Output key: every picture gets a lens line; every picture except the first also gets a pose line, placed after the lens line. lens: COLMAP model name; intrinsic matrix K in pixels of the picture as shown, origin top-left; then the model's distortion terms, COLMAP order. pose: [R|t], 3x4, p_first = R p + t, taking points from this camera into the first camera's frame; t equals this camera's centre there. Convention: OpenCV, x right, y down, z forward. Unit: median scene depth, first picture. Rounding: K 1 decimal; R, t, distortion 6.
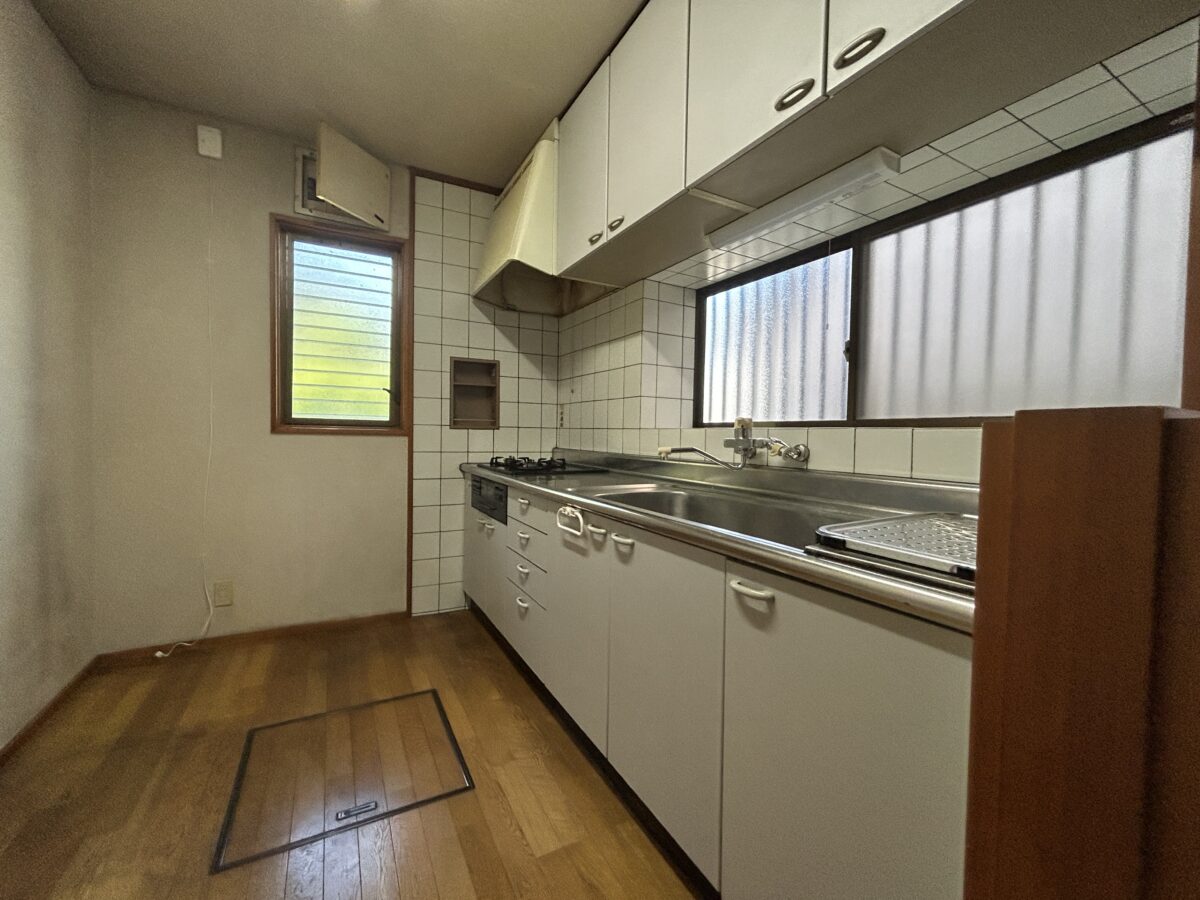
lens RADIAL K [[487.3, 0, 581.7], [0, 487.3, 449.7], [0, 0, 1]] dist [-0.002672, -0.000225]
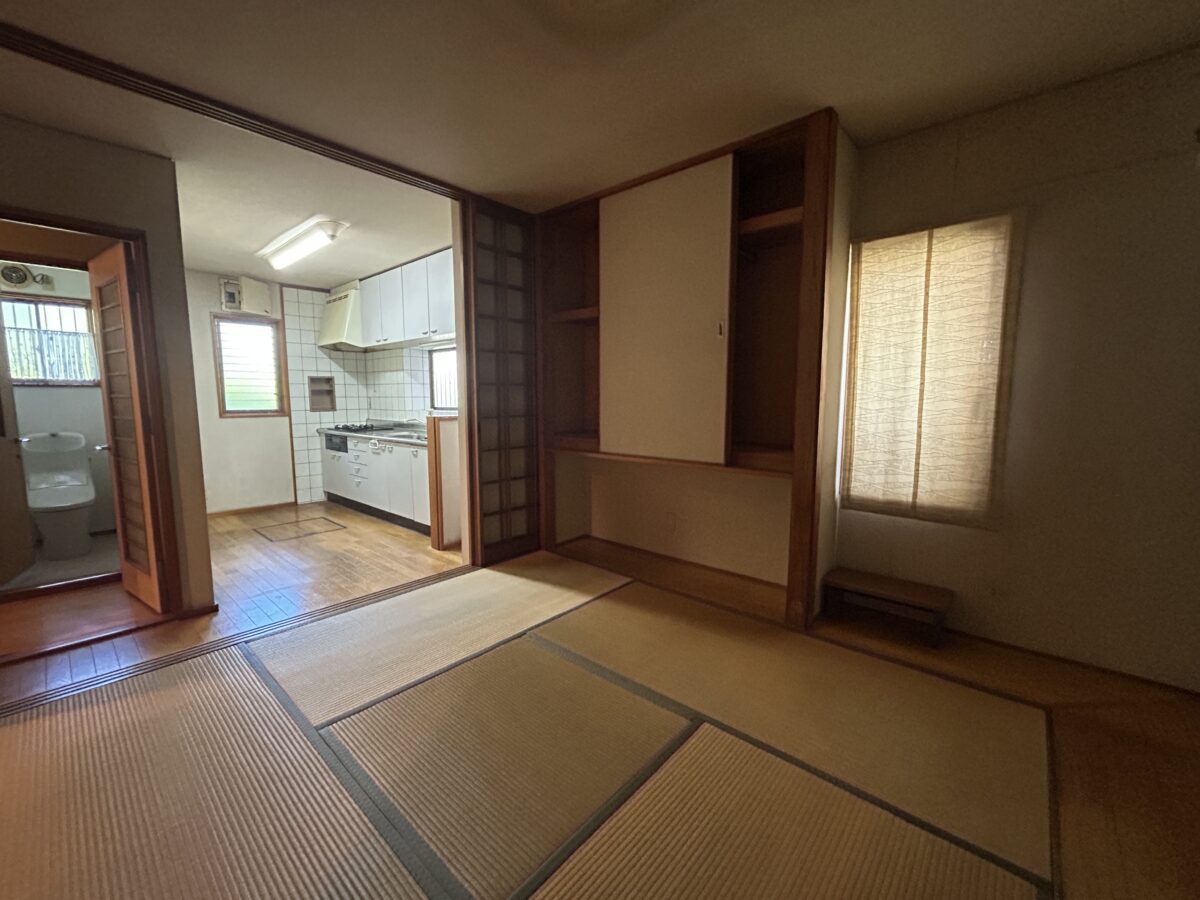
lens RADIAL K [[487.3, 0, 581.7], [0, 487.3, 449.7], [0, 0, 1]] dist [-0.002672, -0.000225]
pose [[0.937223, -0.059931, 0.343543, 0.085244], [0.033378, 0.996016, 0.082696, -0.017194], [-0.347130, -0.066038, 0.935489, -1.349641]]
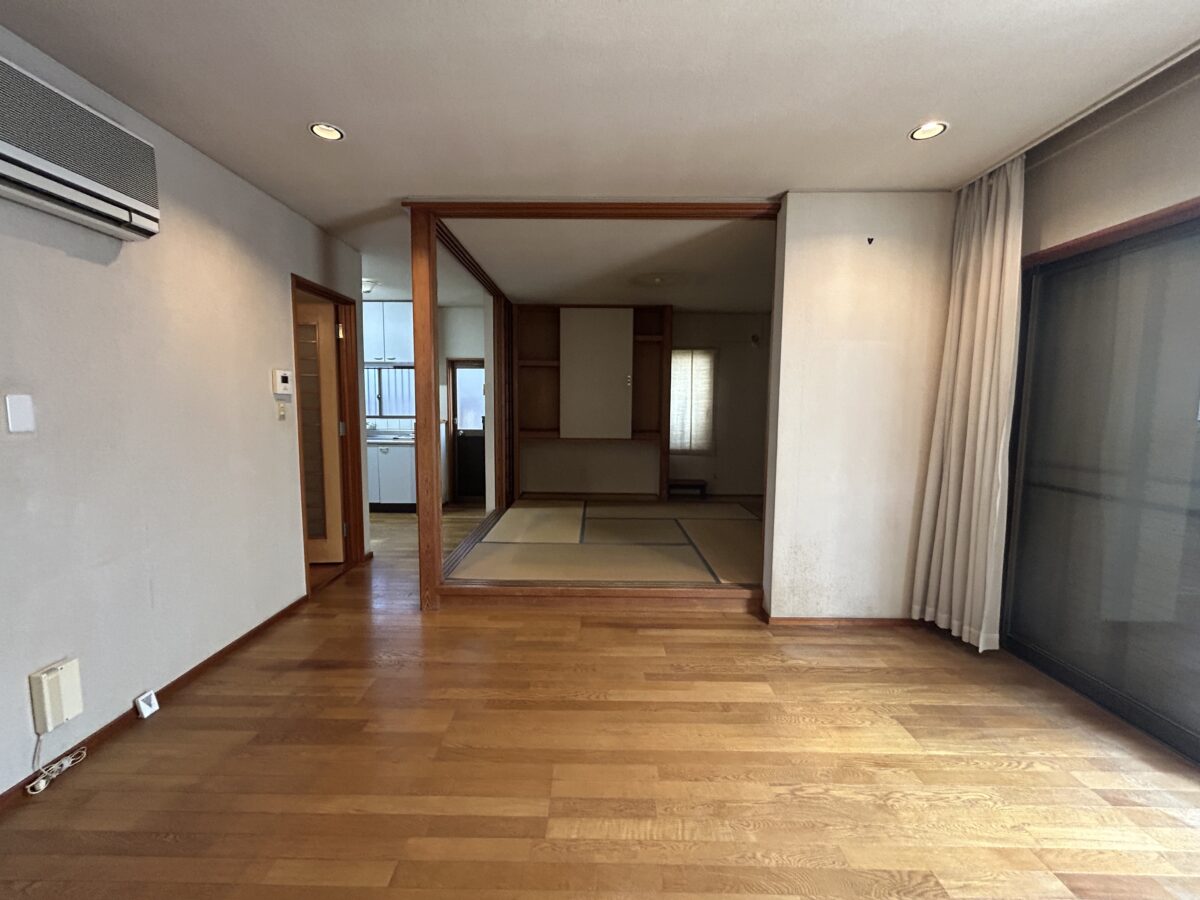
lens RADIAL K [[487.9, 0, 591.8], [0, 487.9, 449.4], [0, 0, 1]] dist [-0.000986, 0.000171]
pose [[0.473772, -0.098210, 0.875154, -1.285911], [0.034168, 0.995064, 0.093169, -0.062644], [-0.879984, -0.014238, 0.474789, -1.439366]]
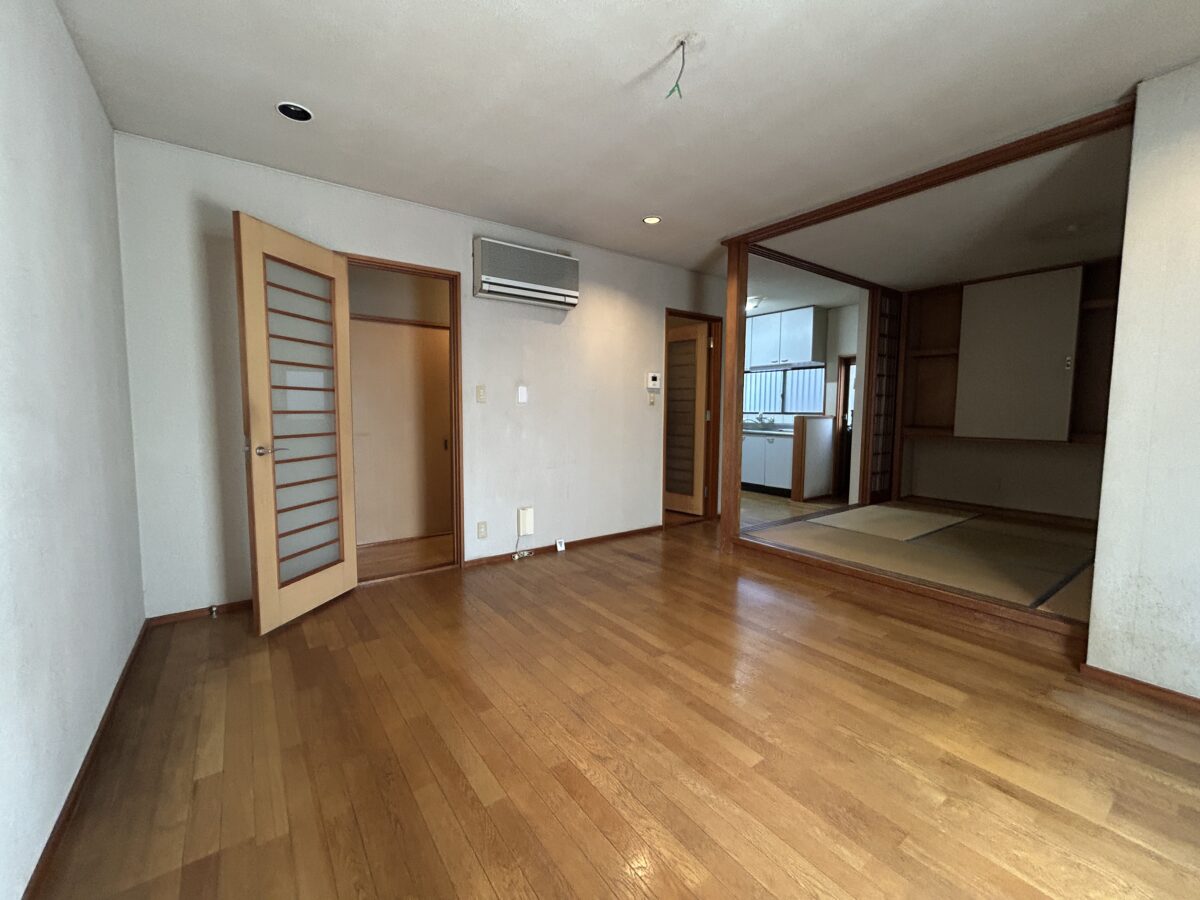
lens RADIAL K [[487.9, 0, 591.8], [0, 487.9, 449.4], [0, 0, 1]] dist [-0.000986, 0.000171]
pose [[0.989955, -0.025155, 0.139128, -1.095590], [0.018471, 0.998622, 0.049129, 0.014703], [-0.140172, -0.046065, 0.989055, -1.938998]]
